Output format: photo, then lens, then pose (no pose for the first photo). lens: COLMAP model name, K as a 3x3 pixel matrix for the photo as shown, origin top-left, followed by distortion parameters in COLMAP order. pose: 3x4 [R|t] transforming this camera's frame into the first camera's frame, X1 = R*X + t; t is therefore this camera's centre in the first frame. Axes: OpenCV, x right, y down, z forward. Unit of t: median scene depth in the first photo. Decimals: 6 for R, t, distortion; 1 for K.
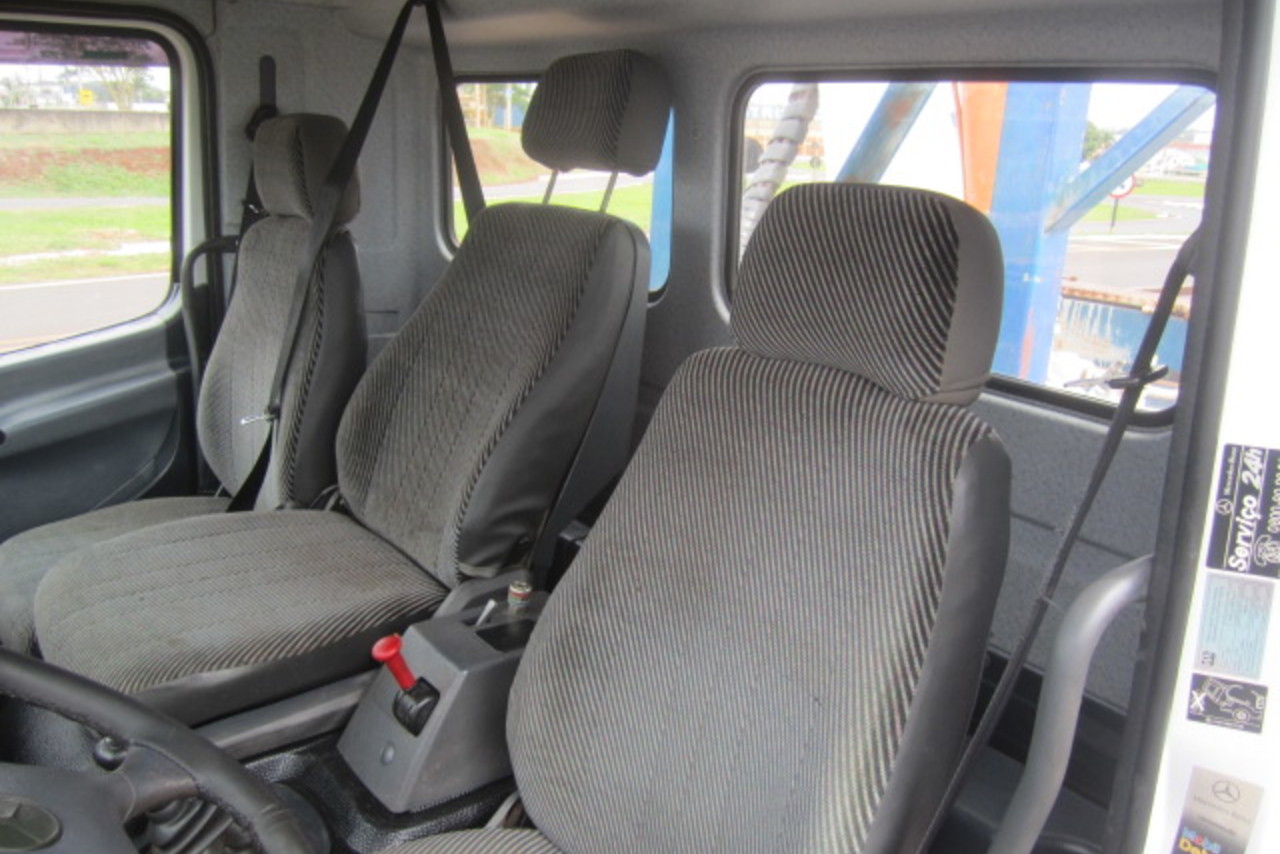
lens RADIAL K [[1076.3, 0, 638.6], [0, 1076.3, 429.3], [0, 0, 1]] dist [-0.054640, -0.003081]
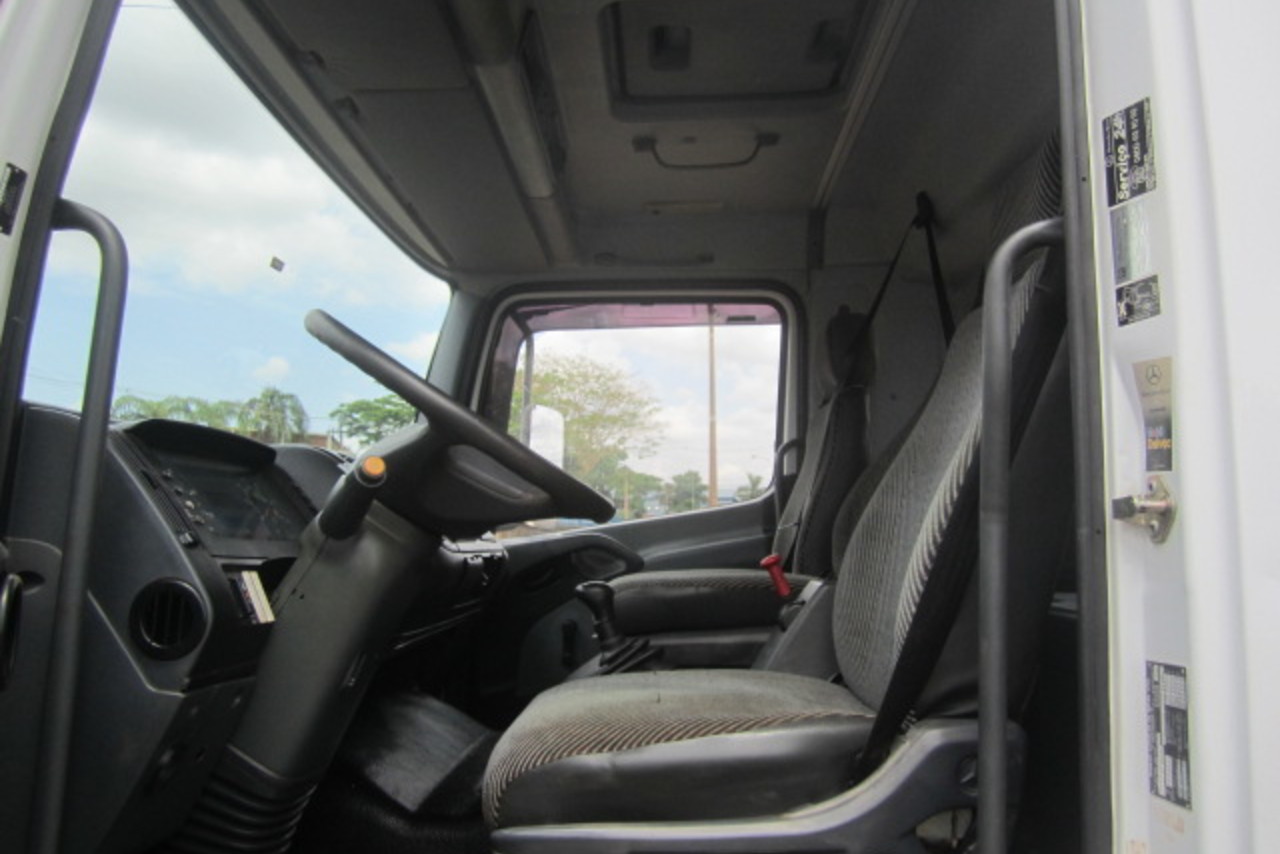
lens RADIAL K [[1076.3, 0, 638.4], [0, 1076.3, 424.9], [0, 0, 1]] dist [-0.054640, -0.003081]
pose [[0.770811, -0.110275, -0.627447, 0.898098], [-0.152201, 0.924506, -0.349461, 0.954368], [0.618616, 0.364866, 0.695836, -0.212369]]
